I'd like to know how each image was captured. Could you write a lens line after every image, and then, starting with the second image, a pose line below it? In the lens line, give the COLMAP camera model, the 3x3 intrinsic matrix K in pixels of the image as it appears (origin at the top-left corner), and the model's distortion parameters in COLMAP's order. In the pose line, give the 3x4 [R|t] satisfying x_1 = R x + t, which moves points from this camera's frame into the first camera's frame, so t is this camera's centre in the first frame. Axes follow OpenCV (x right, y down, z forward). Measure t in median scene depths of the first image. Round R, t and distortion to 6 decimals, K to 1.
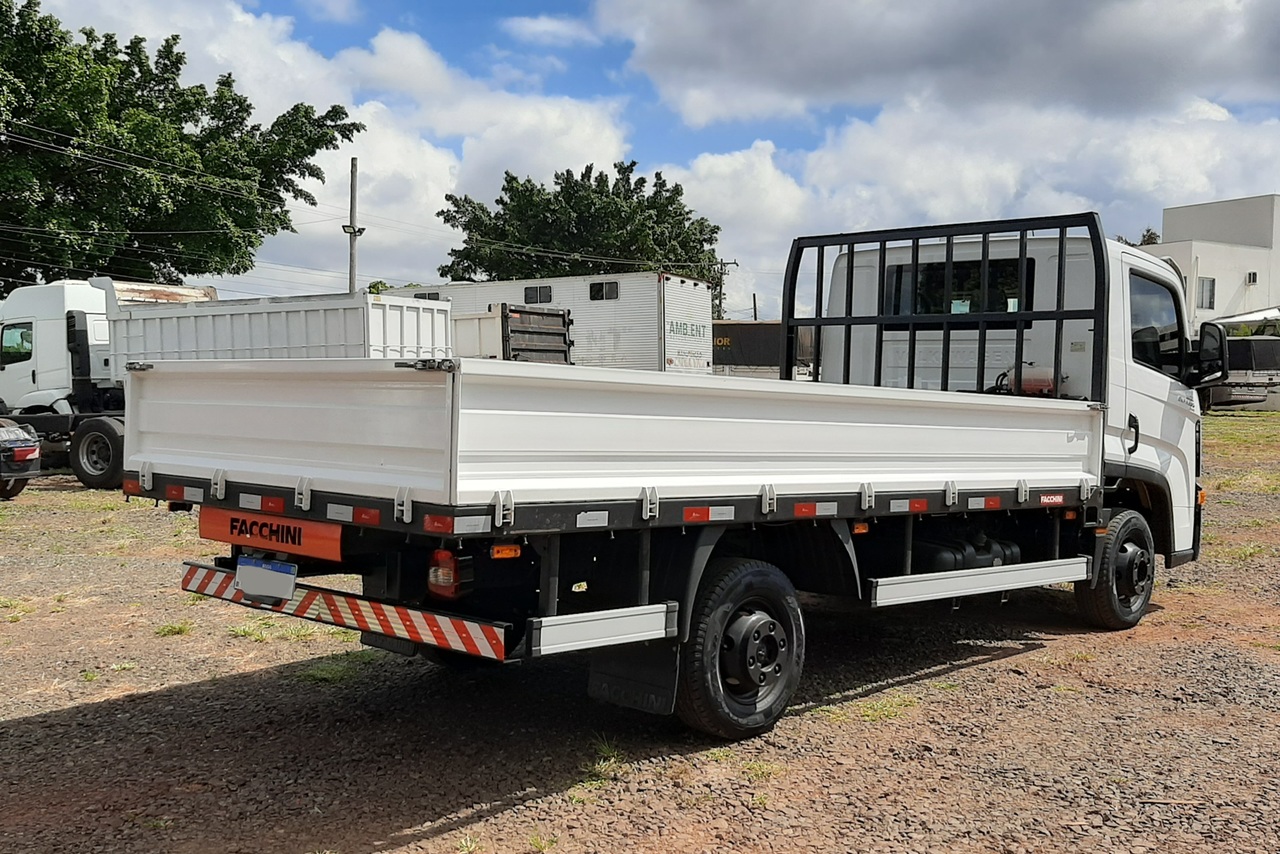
lens RADIAL K [[1345.8, 0, 639.3], [0, 1345.8, 404.0], [0, 0, 1]] dist [0.009883, -0.023323]
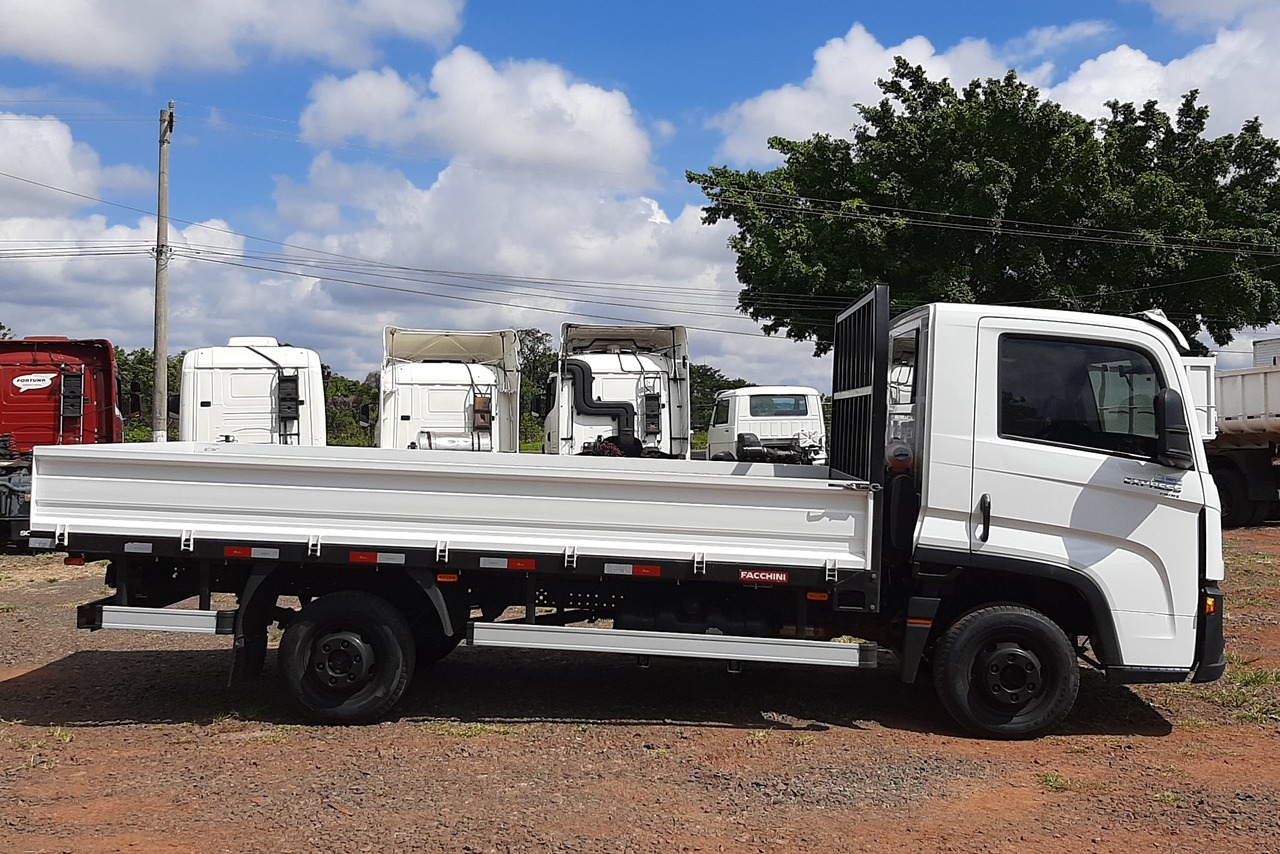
lens RADIAL K [[1343.5, 0, 622.2], [0, 1343.5, 431.1], [0, 0, 1]] dist [0.032257, -0.032551]
pose [[0.633033, -0.005524, -0.774105, 1.144203], [-0.009508, 0.999844, -0.014911, -0.024036], [0.774067, 0.016799, 0.632881, 0.320770]]
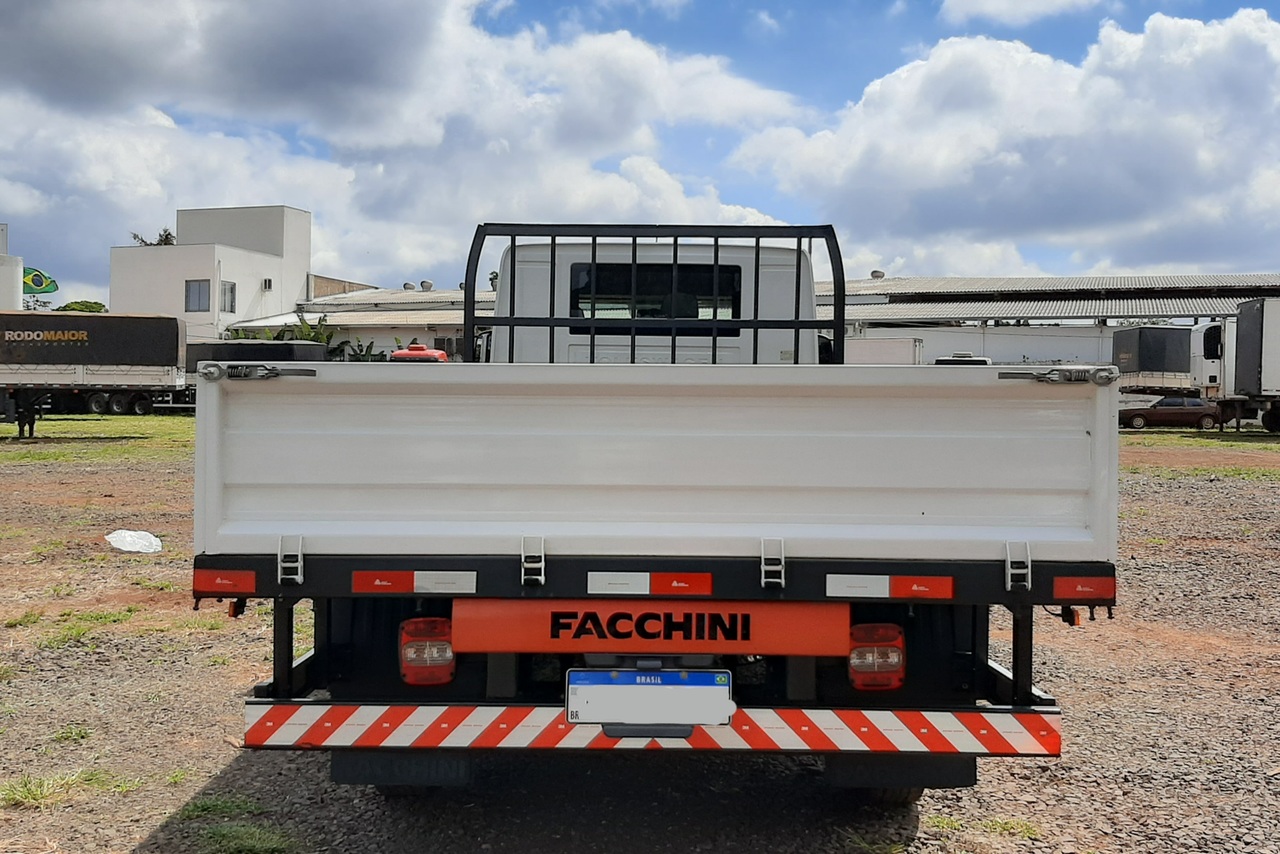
lens RADIAL K [[1343.5, 0, 622.2], [0, 1343.5, 431.1], [0, 0, 1]] dist [0.032257, -0.032551]
pose [[0.743323, -0.022669, 0.668549, -0.422114], [0.009700, 0.999686, 0.023113, -0.009334], [-0.668863, -0.010696, 0.743309, 0.305301]]
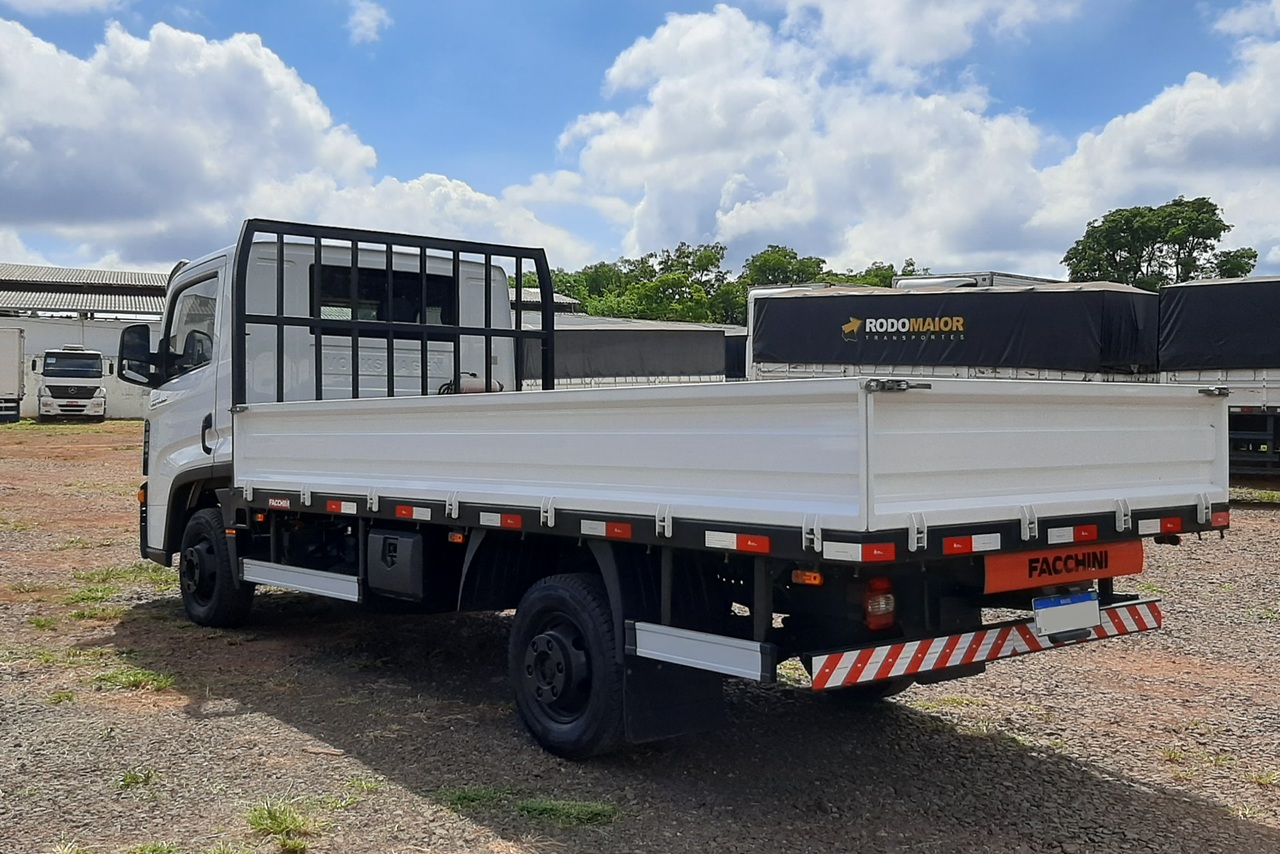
lens RADIAL K [[1343.5, 0, 622.2], [0, 1343.5, 431.1], [0, 0, 1]] dist [0.032257, -0.032551]
pose [[0.131356, -0.030149, 0.990877, -0.735685], [-0.000036, 0.999537, 0.030417, -0.016596], [-0.991335, -0.004031, 0.131295, 0.693390]]
